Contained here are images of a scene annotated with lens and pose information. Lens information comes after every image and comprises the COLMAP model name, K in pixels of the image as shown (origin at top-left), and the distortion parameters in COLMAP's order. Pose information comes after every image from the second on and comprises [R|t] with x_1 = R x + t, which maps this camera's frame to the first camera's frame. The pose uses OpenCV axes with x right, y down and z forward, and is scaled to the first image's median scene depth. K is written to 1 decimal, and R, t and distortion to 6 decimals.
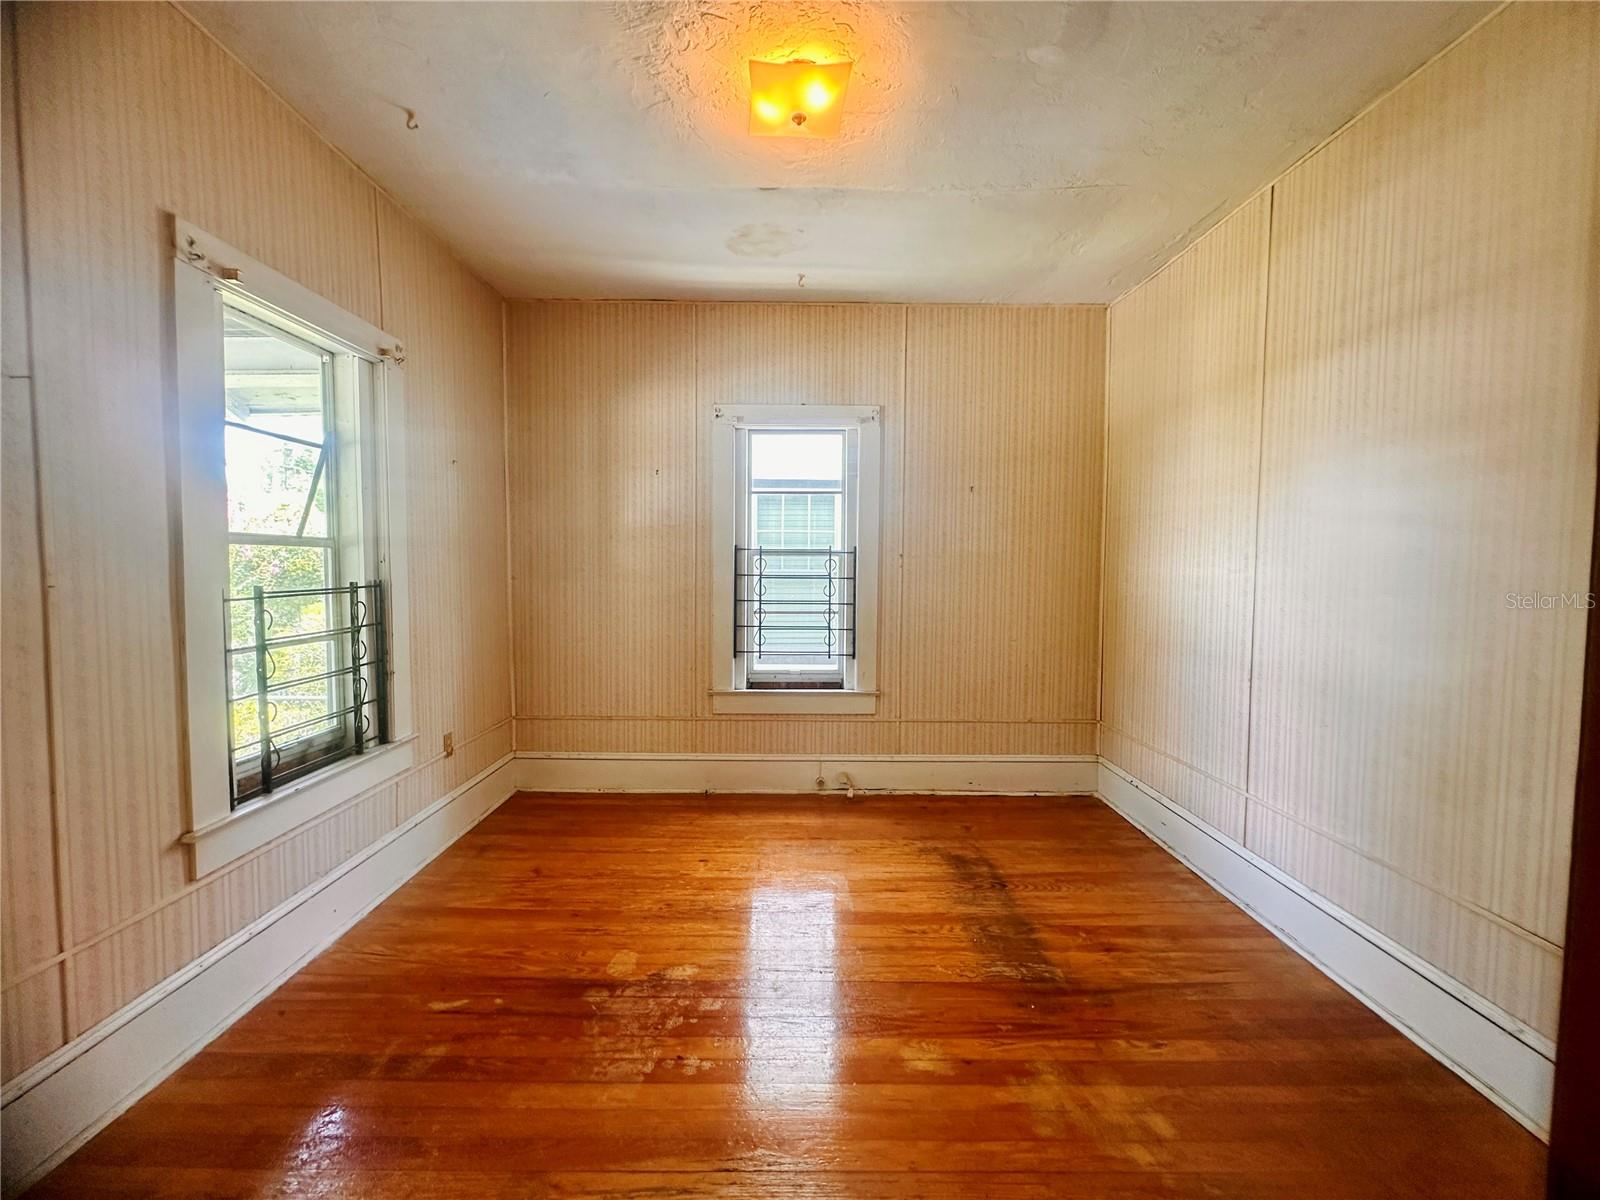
lens RADIAL K [[641.4, 0, 797.7], [0, 641.4, 597.0], [0, 0, 1]] dist [-0.004340, 0.001122]
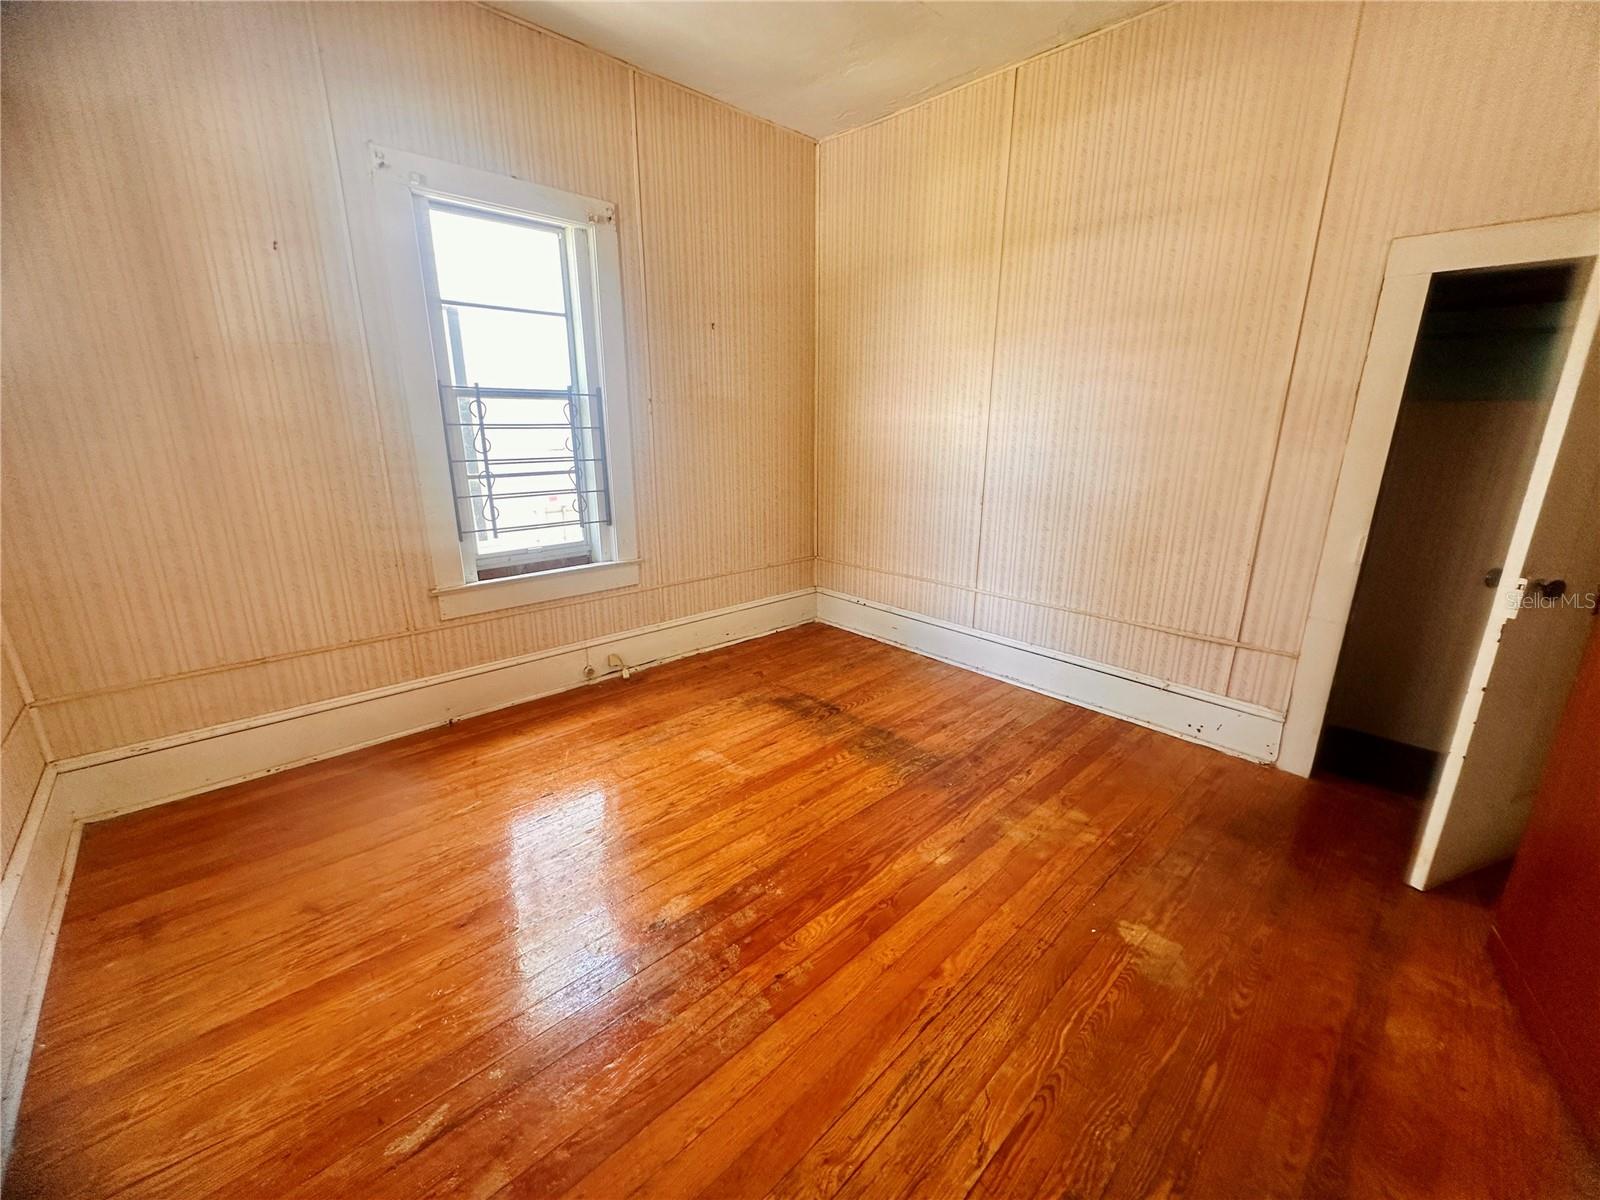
lens RADIAL K [[641.4, 0, 799.7], [0, 641.4, 599.0], [0, 0, 1]] dist [-0.004340, 0.001122]
pose [[0.730641, -0.184046, 0.657489, -0.369839], [0.034572, 0.971721, 0.233588, 0.000994], [-0.681886, -0.147938, 0.716342, 0.237541]]
